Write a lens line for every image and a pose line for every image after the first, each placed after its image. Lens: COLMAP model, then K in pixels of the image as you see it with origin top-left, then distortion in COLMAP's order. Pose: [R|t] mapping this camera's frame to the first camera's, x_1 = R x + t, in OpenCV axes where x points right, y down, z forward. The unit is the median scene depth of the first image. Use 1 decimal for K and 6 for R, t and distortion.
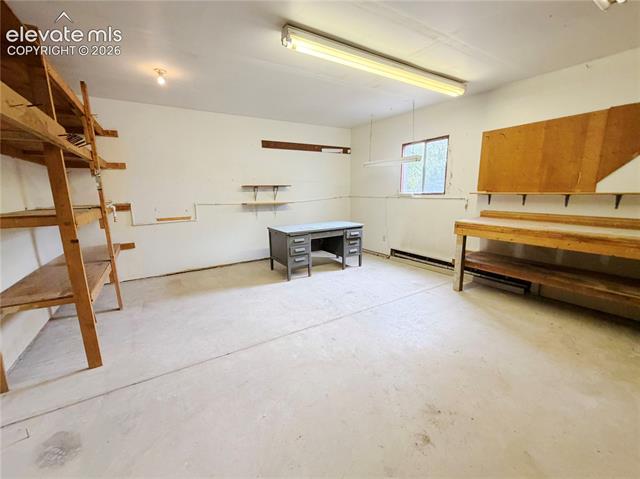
lens RADIAL K [[255.6, 0, 323.7], [0, 255.6, 240.8], [0, 0, 1]] dist [0.000777, -0.000254]
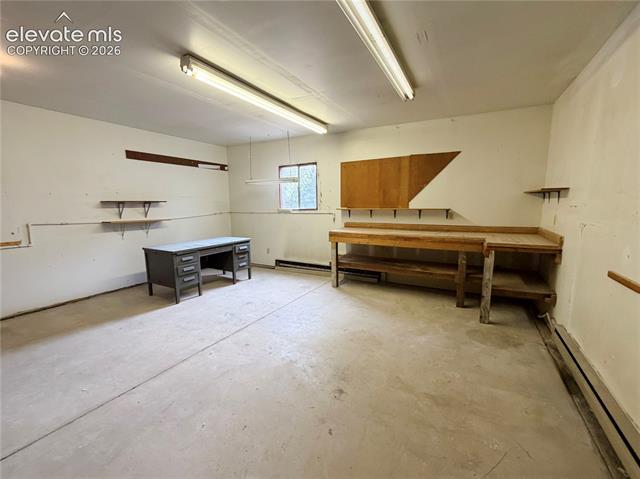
lens RADIAL K [[255.6, 0, 316.8], [0, 255.6, 241.3], [0, 0, 1]] dist [0.000777, -0.000254]
pose [[0.887861, -0.061709, 0.455956, -0.116466], [0.087684, 0.995497, -0.036011, 0.011526], [-0.451680, 0.071953, 0.889274, -0.082792]]
